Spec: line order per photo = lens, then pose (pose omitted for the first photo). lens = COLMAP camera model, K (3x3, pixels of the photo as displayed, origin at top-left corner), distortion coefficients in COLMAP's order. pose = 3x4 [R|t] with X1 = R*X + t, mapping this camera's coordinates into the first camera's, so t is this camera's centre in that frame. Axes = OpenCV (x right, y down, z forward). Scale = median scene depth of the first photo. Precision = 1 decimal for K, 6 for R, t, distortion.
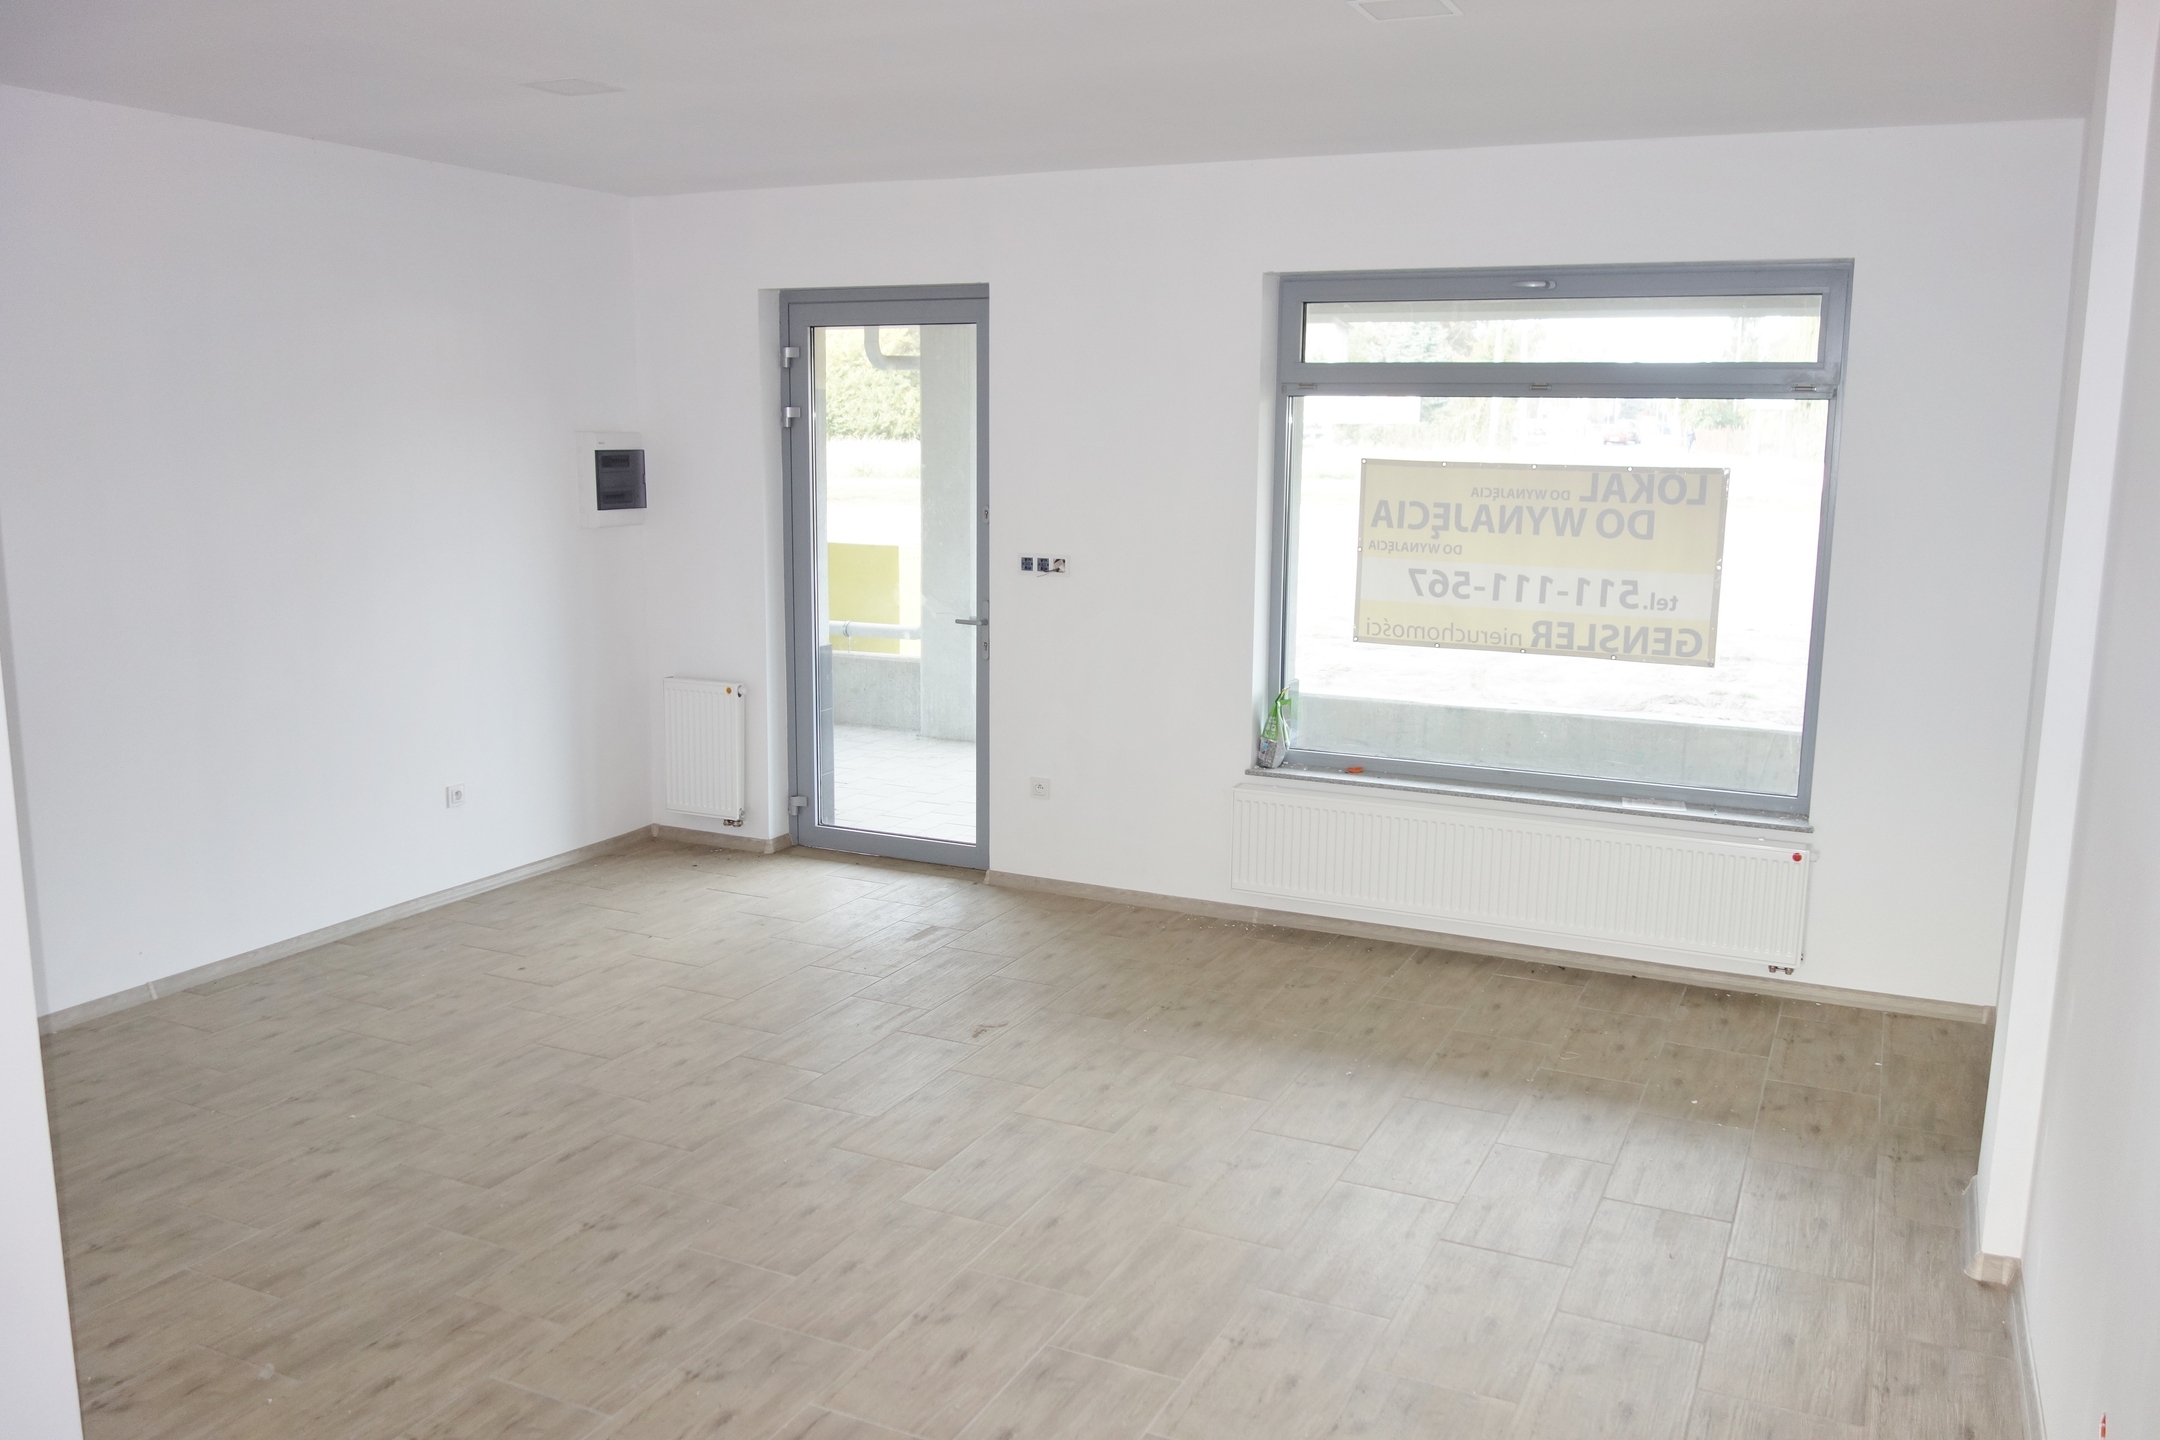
lens RADIAL K [[1707.5, 0, 1074.6], [0, 1707.5, 722.8], [0, 0, 1]] dist [-0.015047, -0.013334]
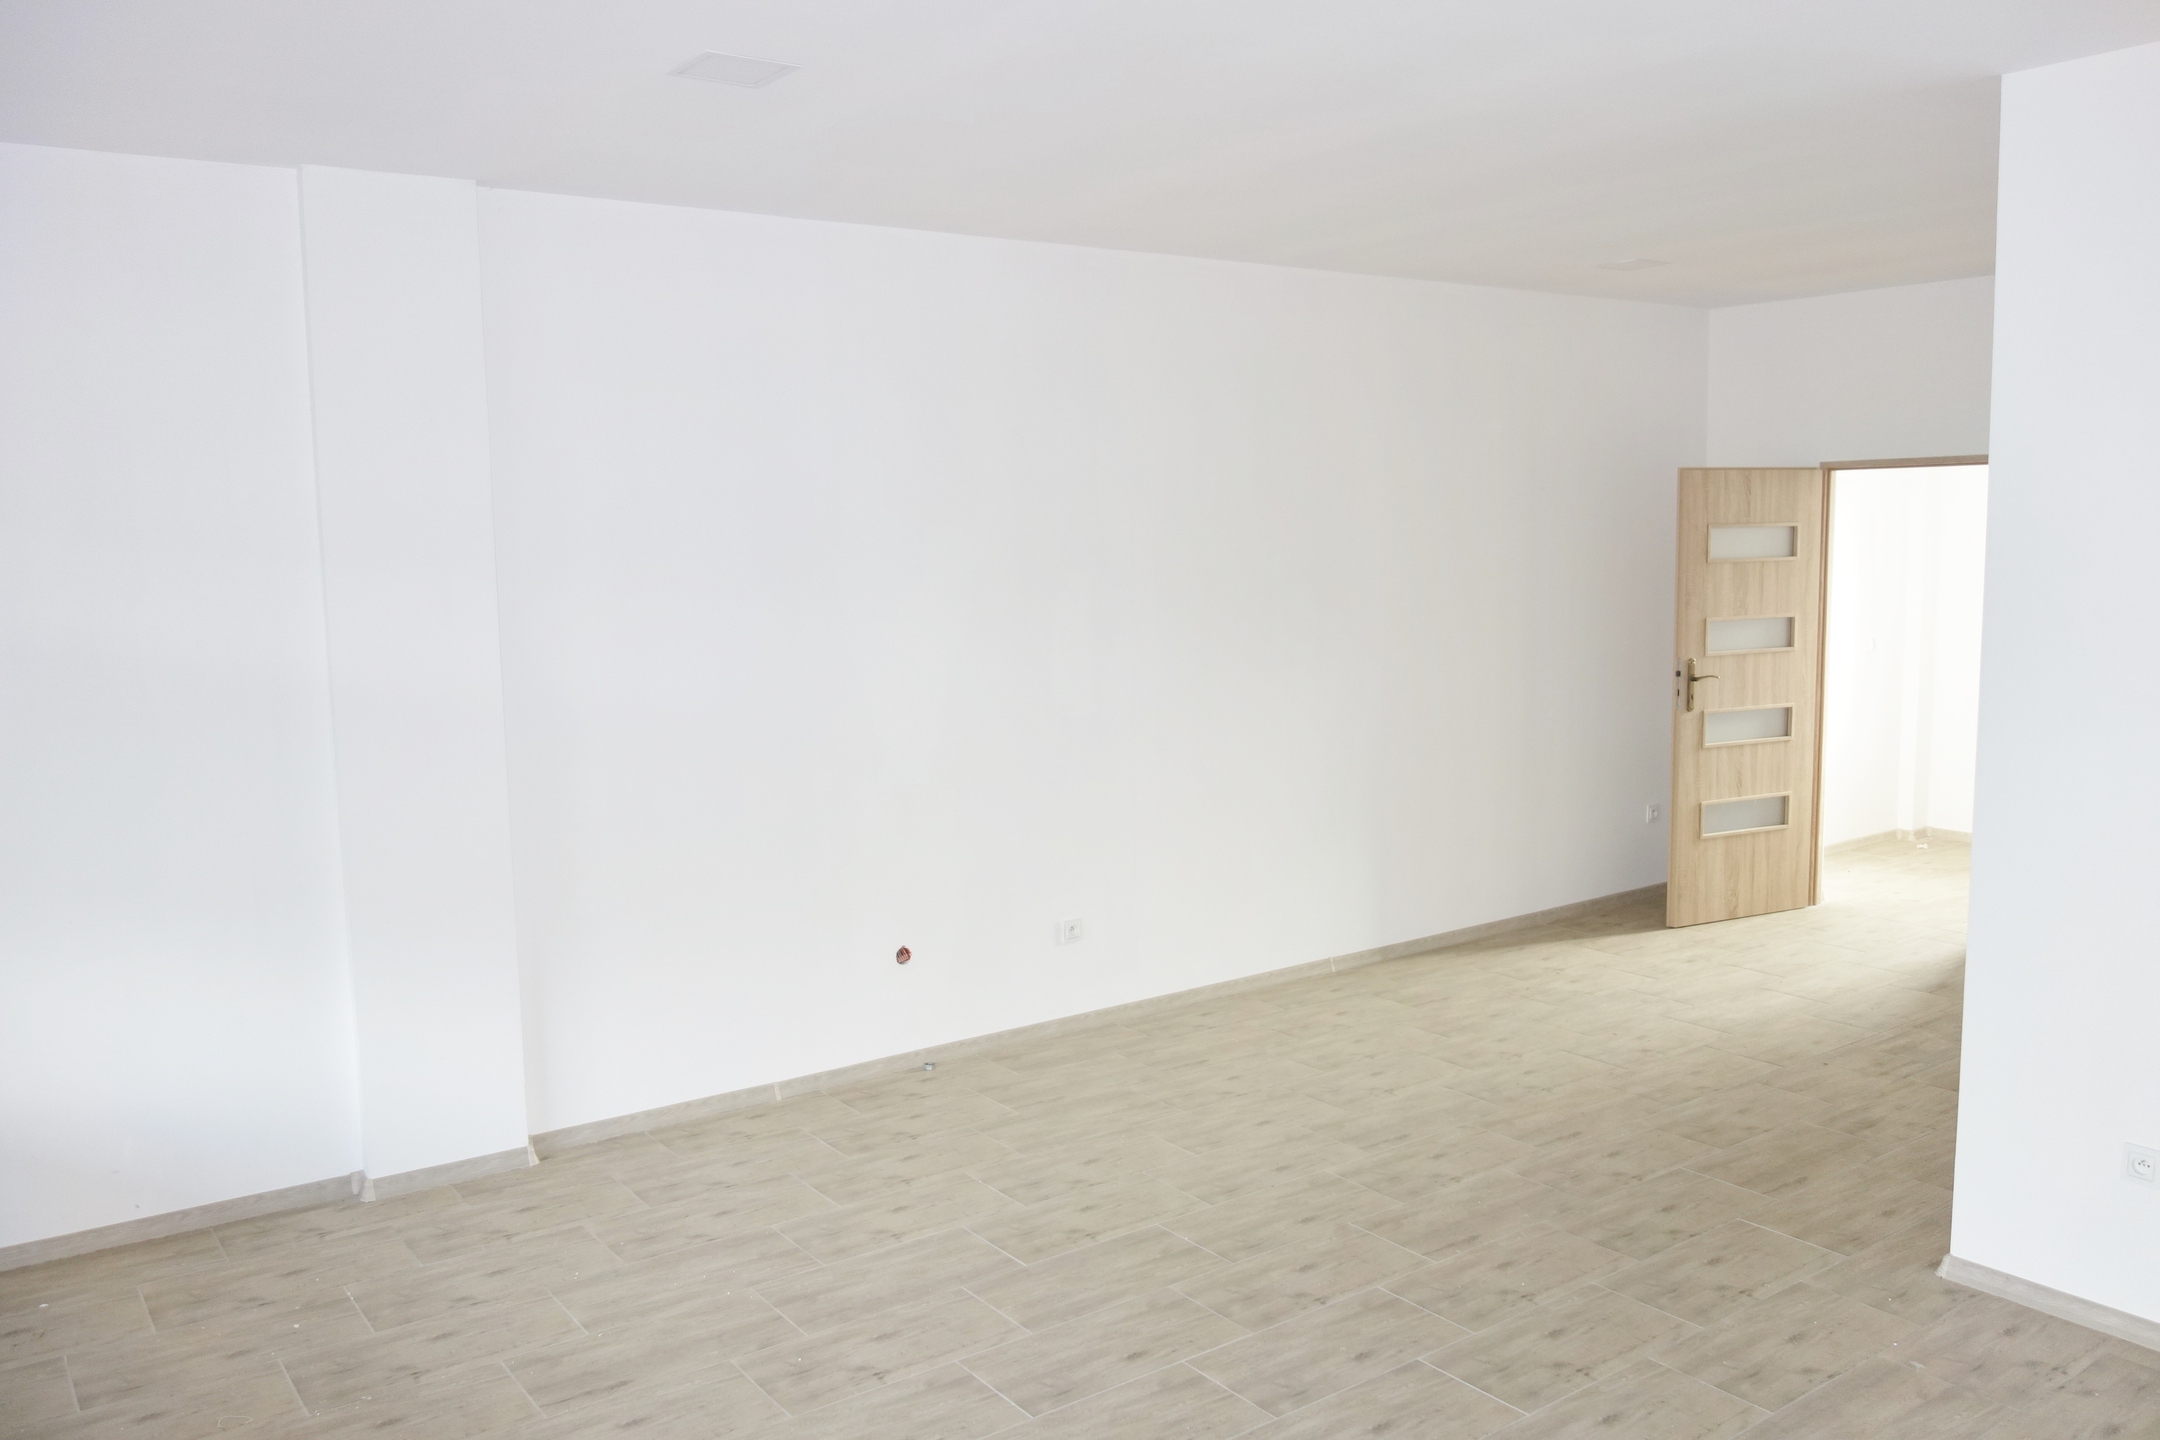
lens RADIAL K [[1707.5, 0, 1079.9], [0, 1707.5, 712.3], [0, 0, 1]] dist [-0.015047, -0.013334]
pose [[-0.879351, -0.050240, 0.473516, -0.280982], [0.088877, 0.959626, 0.266868, -0.203610], [-0.467806, 0.276755, -0.839383, 1.158734]]
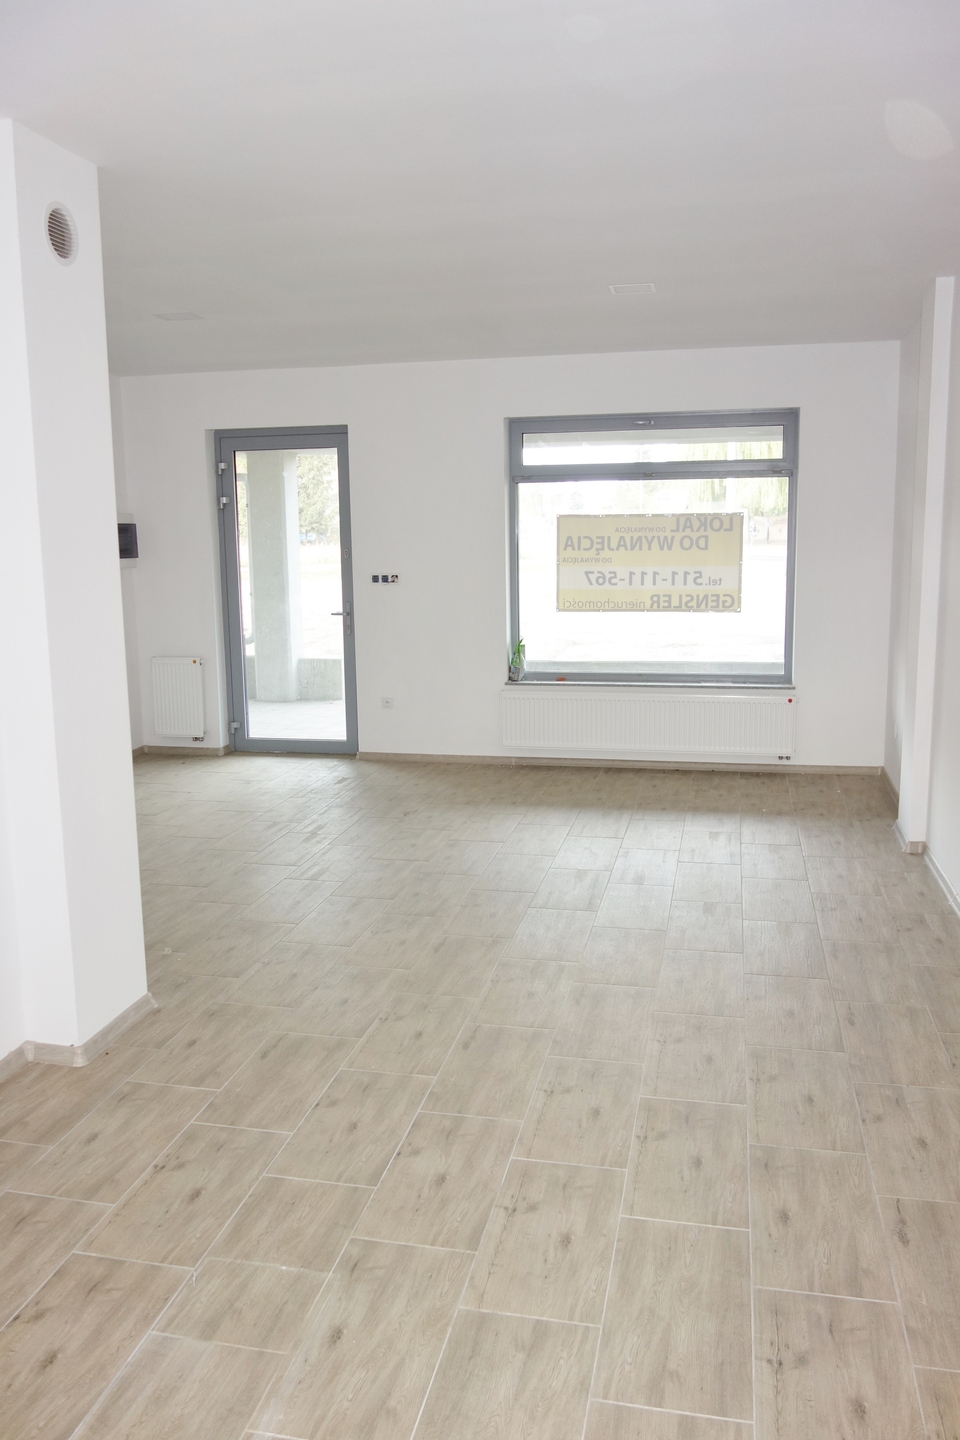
lens RADIAL K [[1138.3, 0, 474.9], [0, 1138.3, 717.2], [0, 0, 1]] dist [-0.015047, -0.013334]
pose [[0.973814, -0.060778, 0.219070, -0.225186], [0.063540, 0.997964, -0.005579, 0.076287], [-0.218285, 0.019353, 0.975693, -0.228373]]
